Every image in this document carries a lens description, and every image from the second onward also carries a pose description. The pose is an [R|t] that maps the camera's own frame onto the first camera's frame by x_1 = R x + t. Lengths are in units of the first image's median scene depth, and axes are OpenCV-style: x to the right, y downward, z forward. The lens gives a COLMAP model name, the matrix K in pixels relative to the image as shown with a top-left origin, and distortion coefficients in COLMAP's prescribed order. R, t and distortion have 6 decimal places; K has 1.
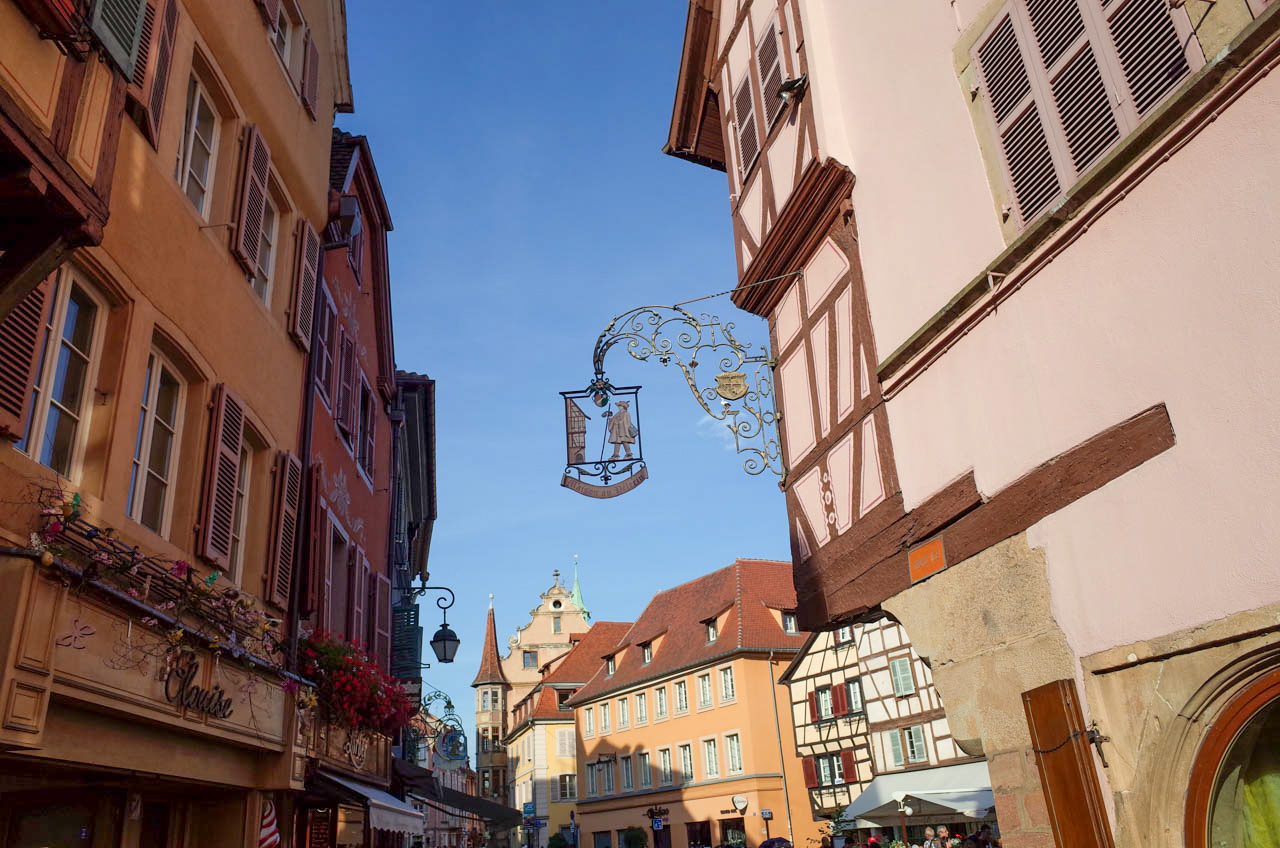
lens RADIAL K [[985.0, 0, 638.7], [0, 985.0, 428.3], [0, 0, 1]] dist [-0.045379, 0.038392]
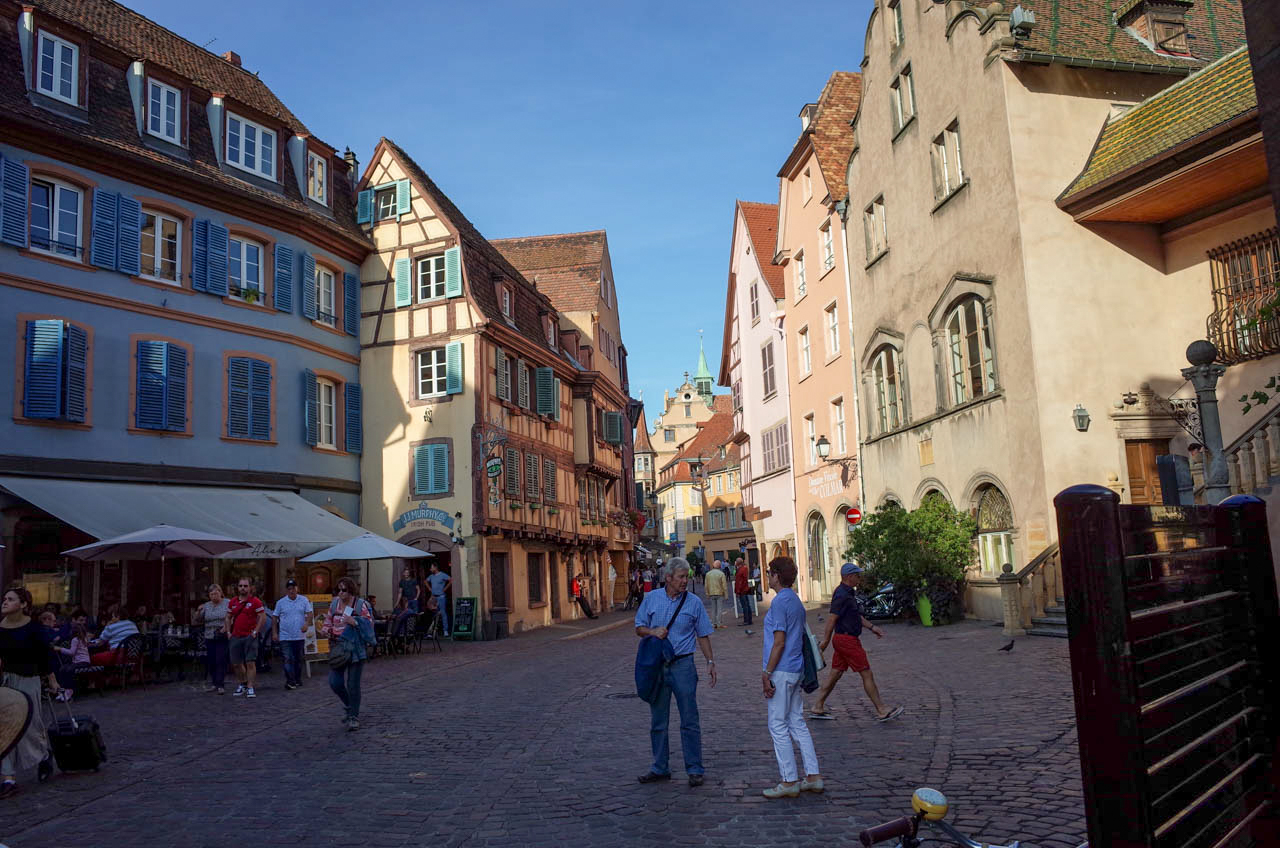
lens RADIAL K [[985.0, 0, 641.0], [0, 985.0, 424.0], [0, 0, 1]] dist [-0.045379, 0.038392]
pose [[0.991889, -0.003499, -0.127056, 0.037628], [0.037271, 0.963686, 0.264426, -0.200408], [0.121517, -0.267017, 0.956000, -0.458693]]
